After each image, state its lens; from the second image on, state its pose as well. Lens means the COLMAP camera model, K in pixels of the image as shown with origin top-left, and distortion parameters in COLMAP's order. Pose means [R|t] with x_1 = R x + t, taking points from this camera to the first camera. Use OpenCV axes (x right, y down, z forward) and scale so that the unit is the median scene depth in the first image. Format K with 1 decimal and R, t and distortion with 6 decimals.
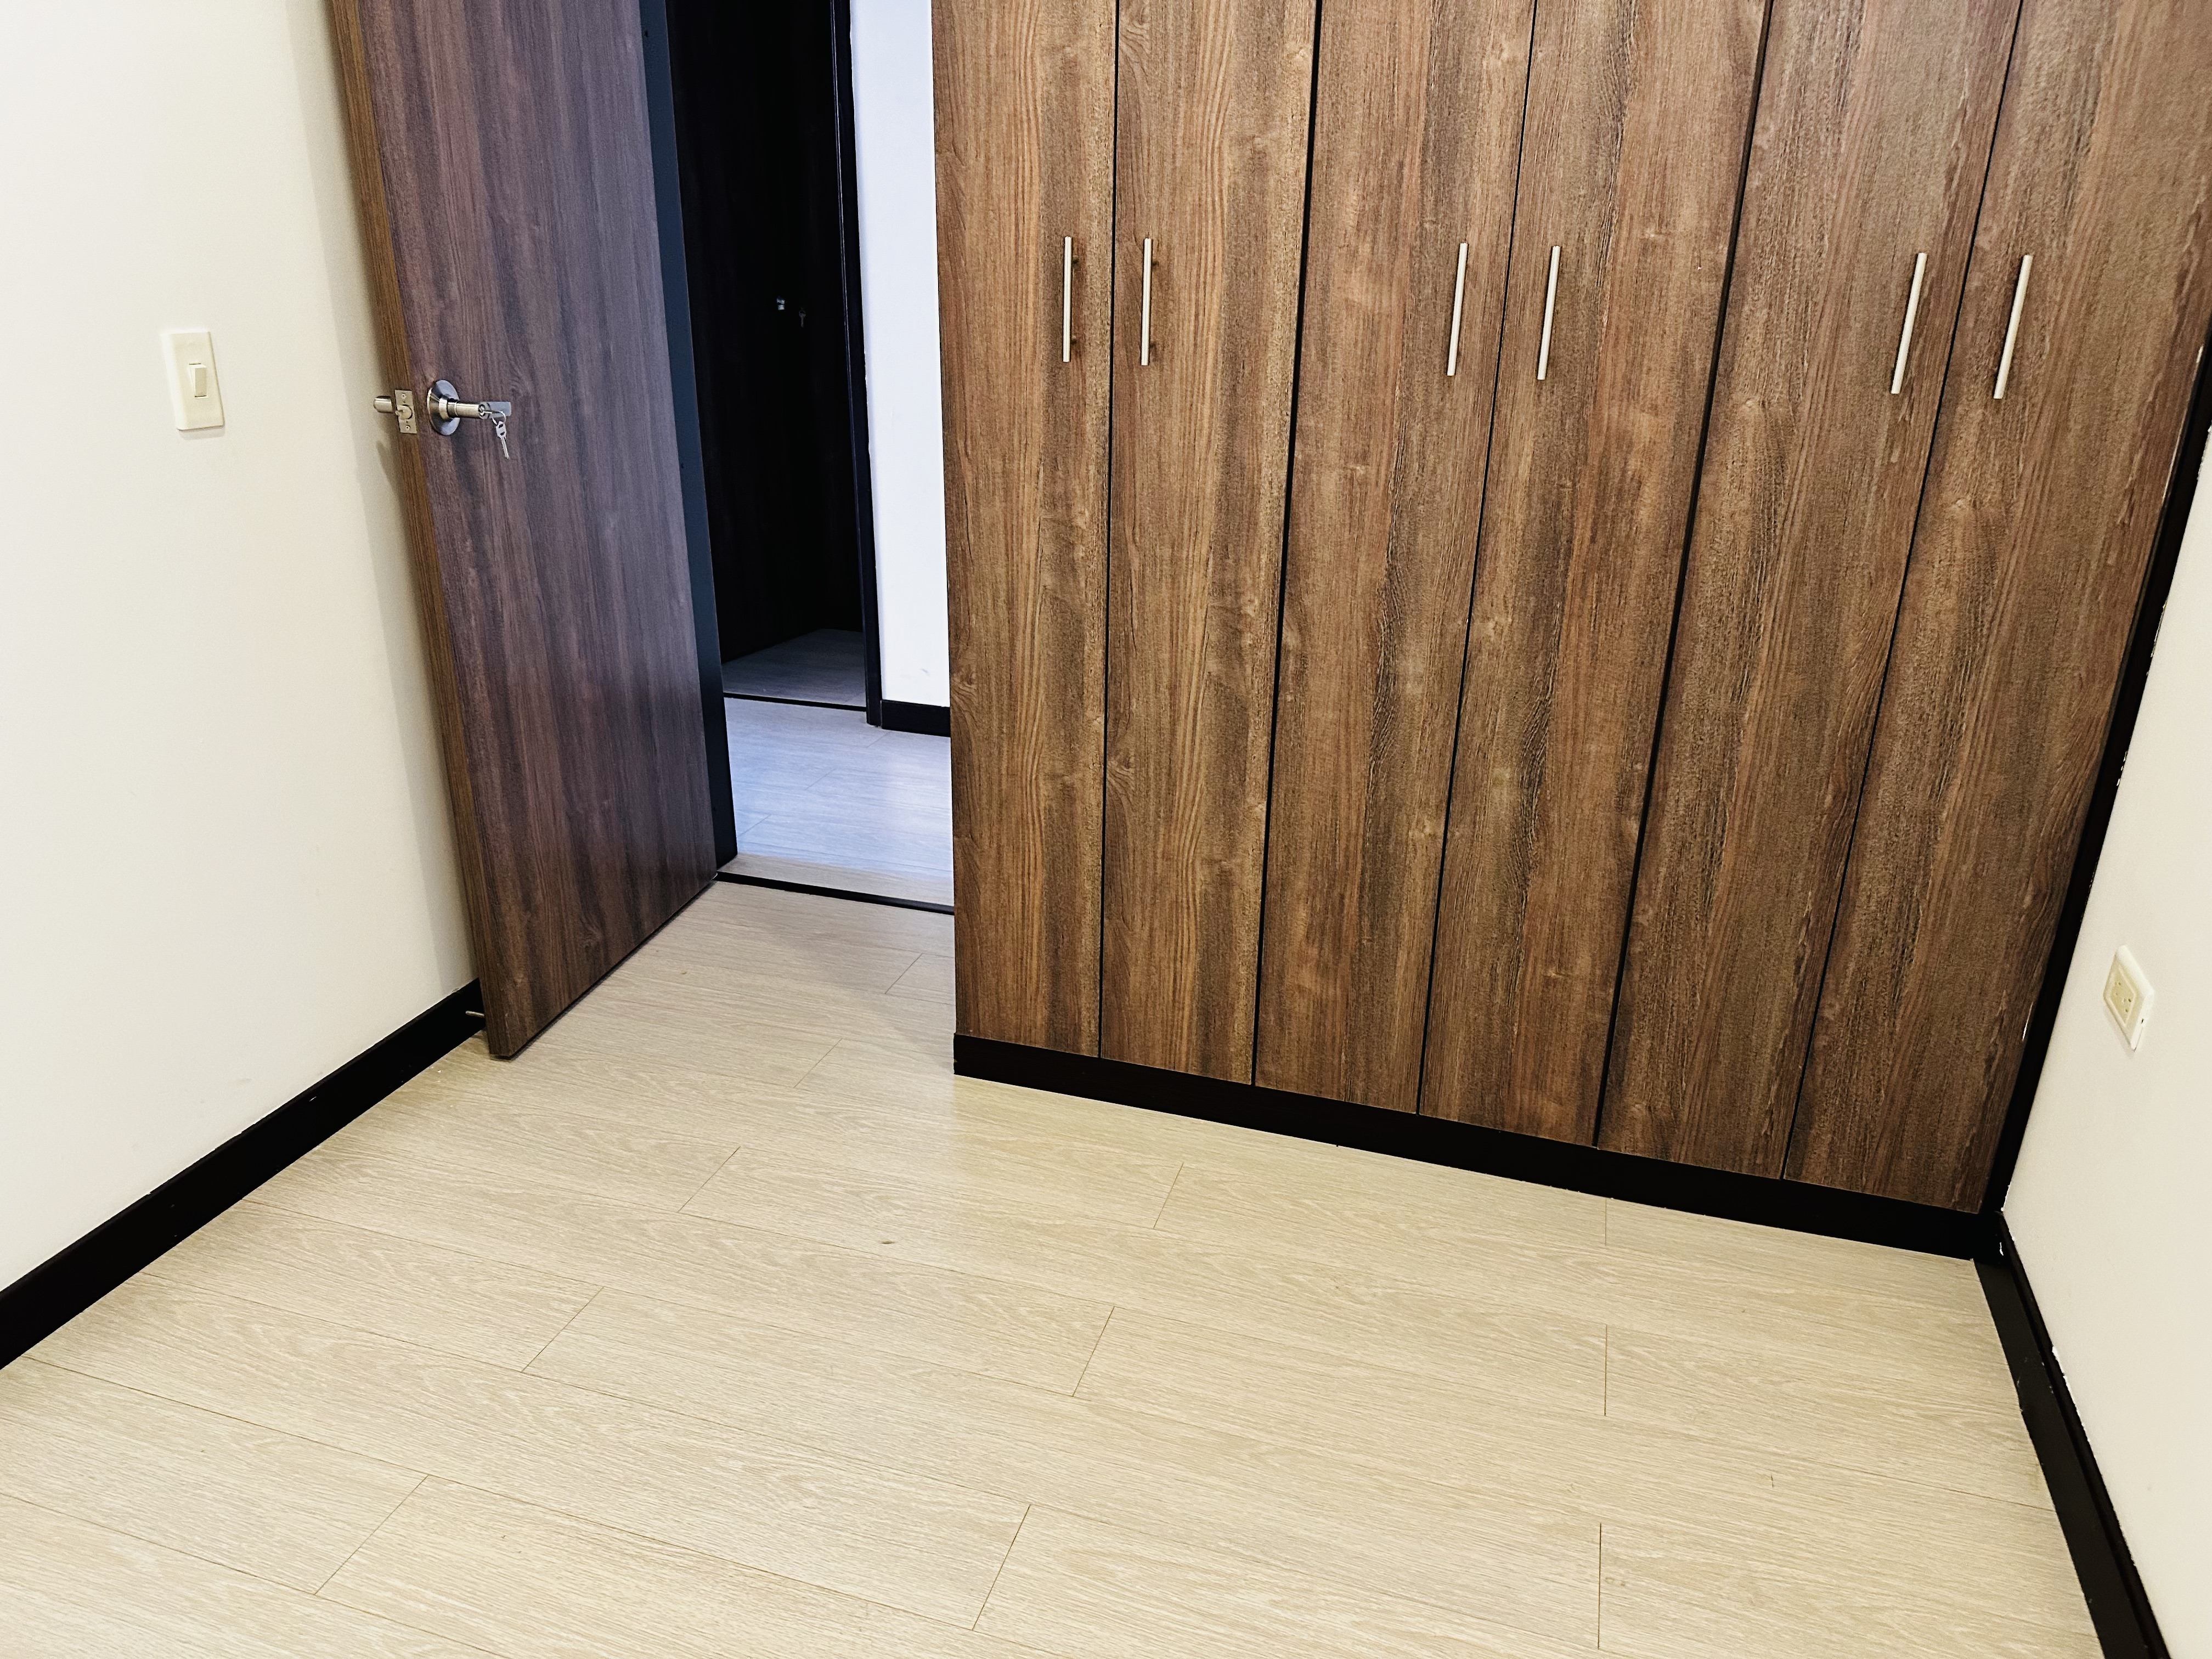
lens RADIAL K [[1538.0, 0, 1105.4], [0, 1538.0, 828.5], [0, 0, 1]] dist [0.194459, -0.441732]
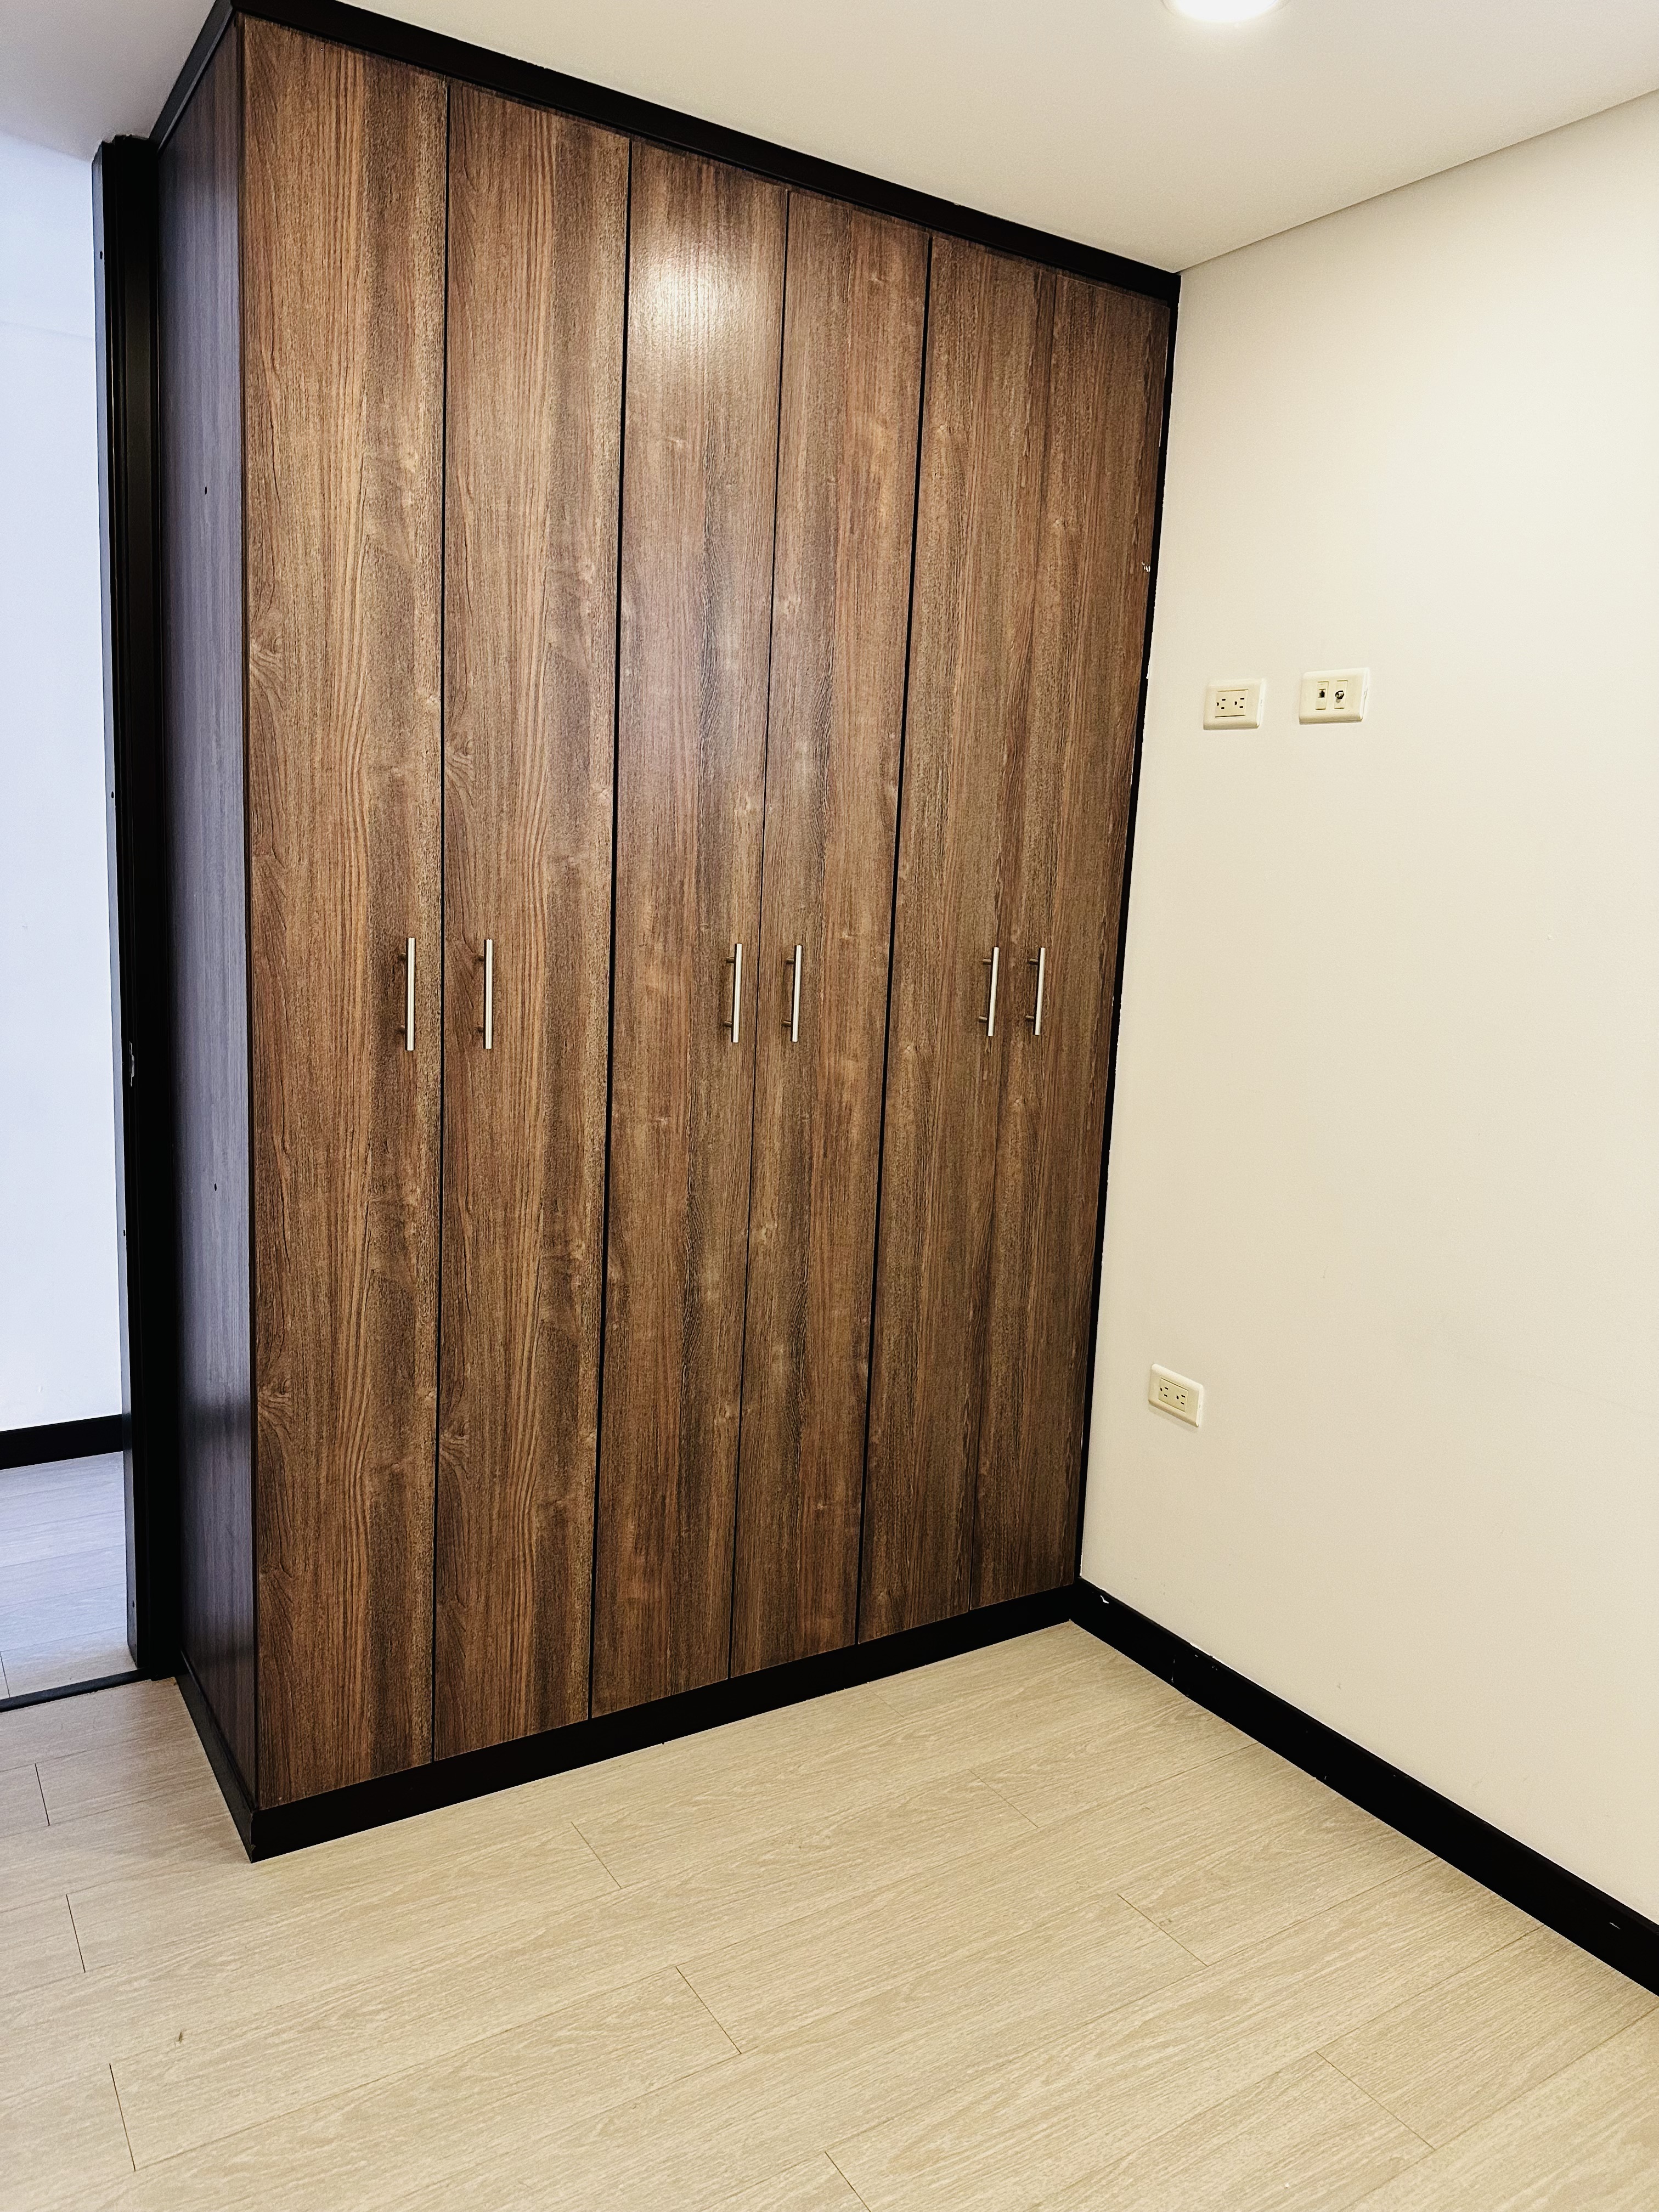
lens RADIAL K [[1538.0, 0, 831.7], [0, 1538.0, 1104.7], [0, 0, 1]] dist [0.194459, -0.441732]
pose [[0.637741, -0.102670, 0.763378, -0.619596], [0.245858, 0.966367, -0.075424, -0.119491], [-0.729959, 0.235783, 0.641534, 0.154697]]
